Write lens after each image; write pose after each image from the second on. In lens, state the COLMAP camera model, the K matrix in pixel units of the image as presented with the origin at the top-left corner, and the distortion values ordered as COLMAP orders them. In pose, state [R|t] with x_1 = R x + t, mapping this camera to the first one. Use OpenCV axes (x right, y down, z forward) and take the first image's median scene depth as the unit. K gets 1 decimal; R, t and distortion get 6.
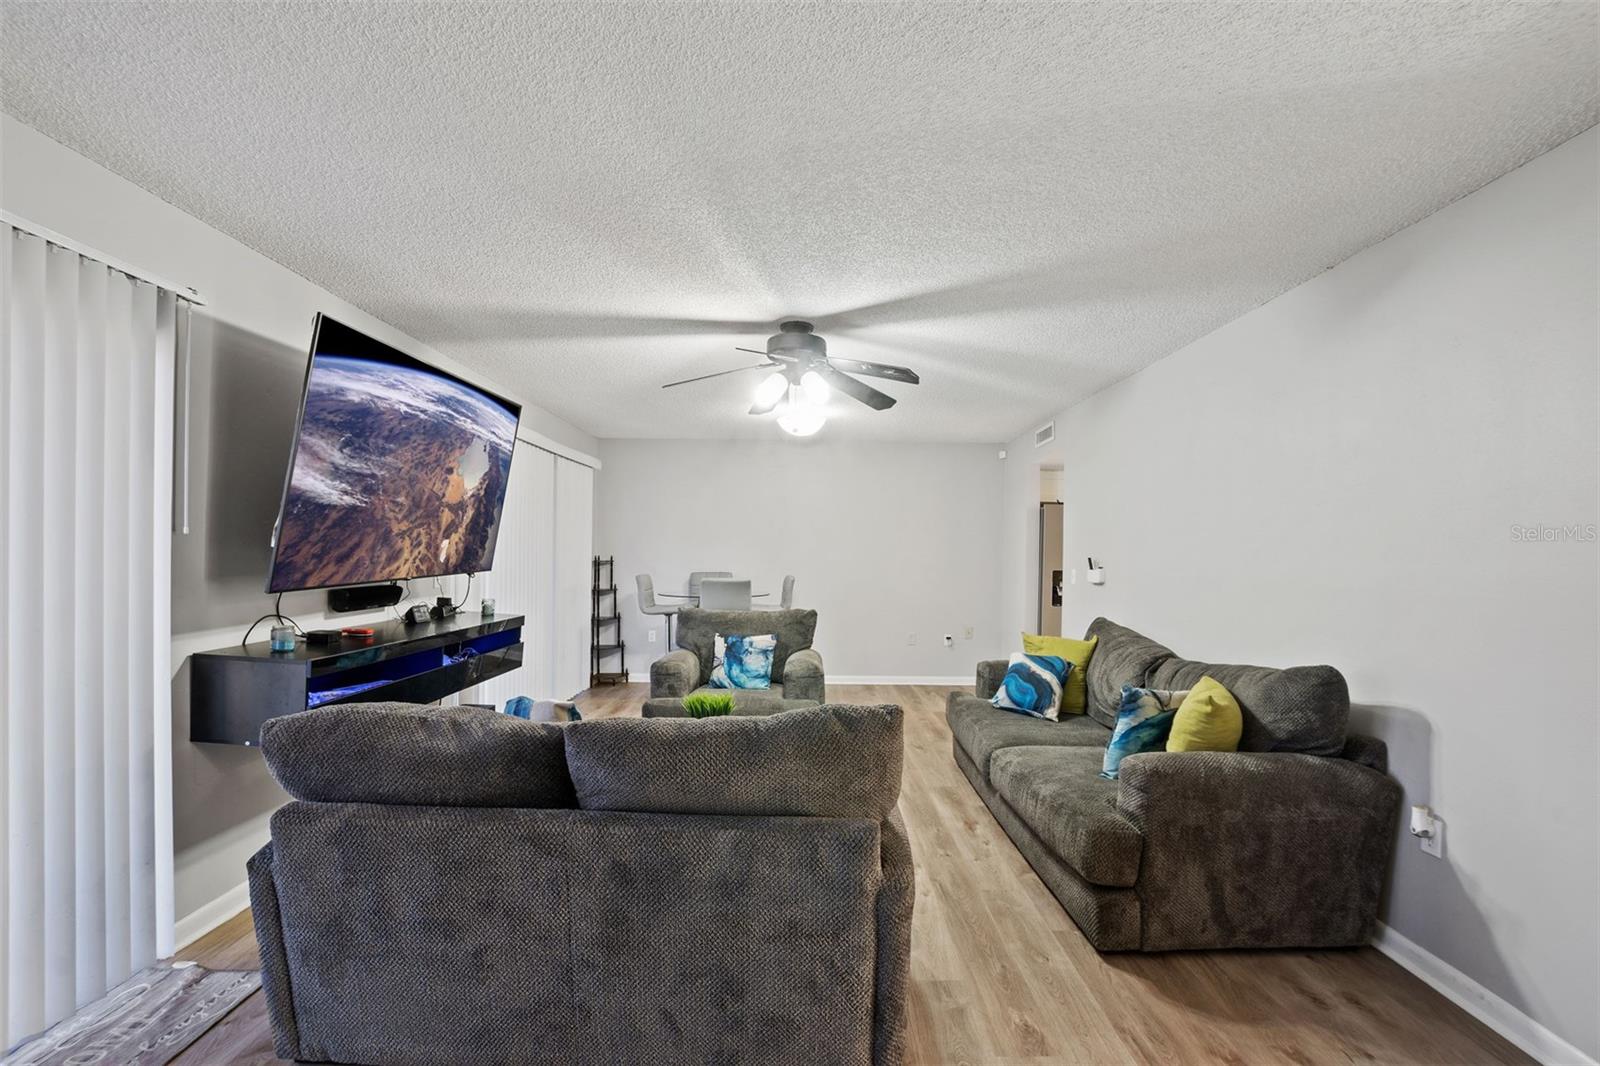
lens RADIAL K [[708.9, 0, 797.6], [0, 708.9, 553.6], [0, 0, 1]] dist [-0.018467, 0.001070]
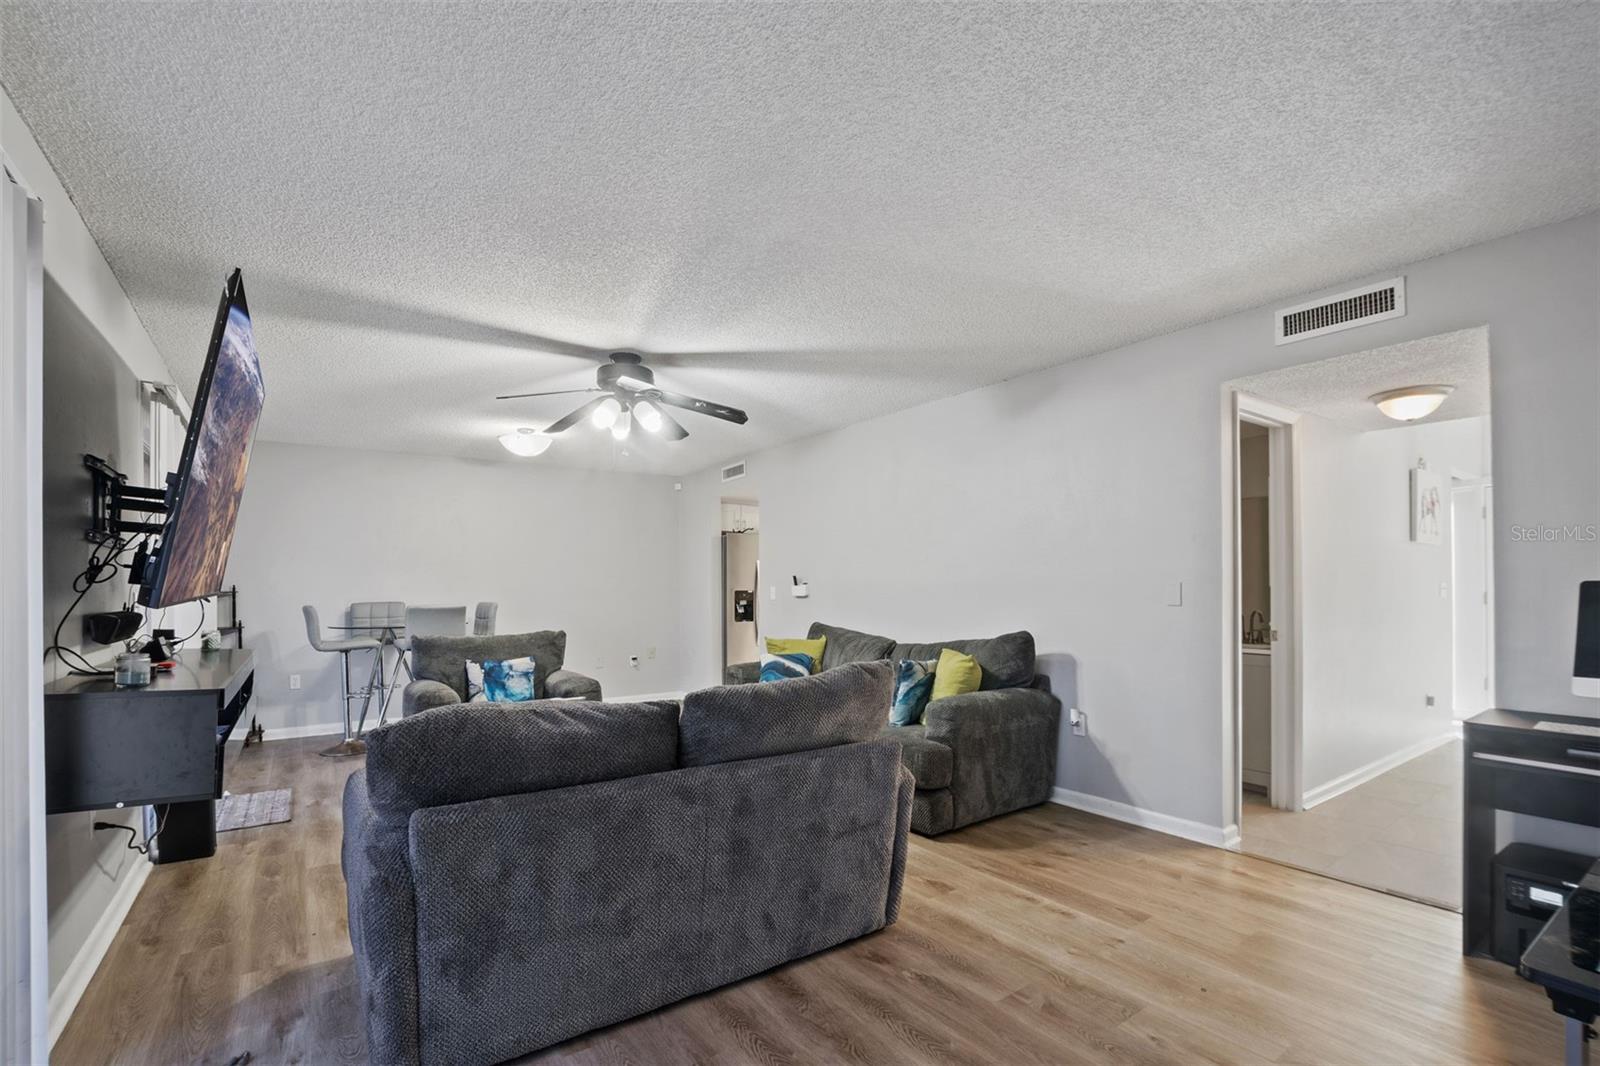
lens RADIAL K [[732.5, 0, 799.5], [0, 732.5, 578.6], [0, 0, 1]] dist [-0.002119, 0.000066]
pose [[0.818096, -0.009200, 0.575009, -0.575392], [0.016844, 0.999826, -0.007968, 0.038557], [-0.574836, 0.016204, 0.818108, -0.075407]]
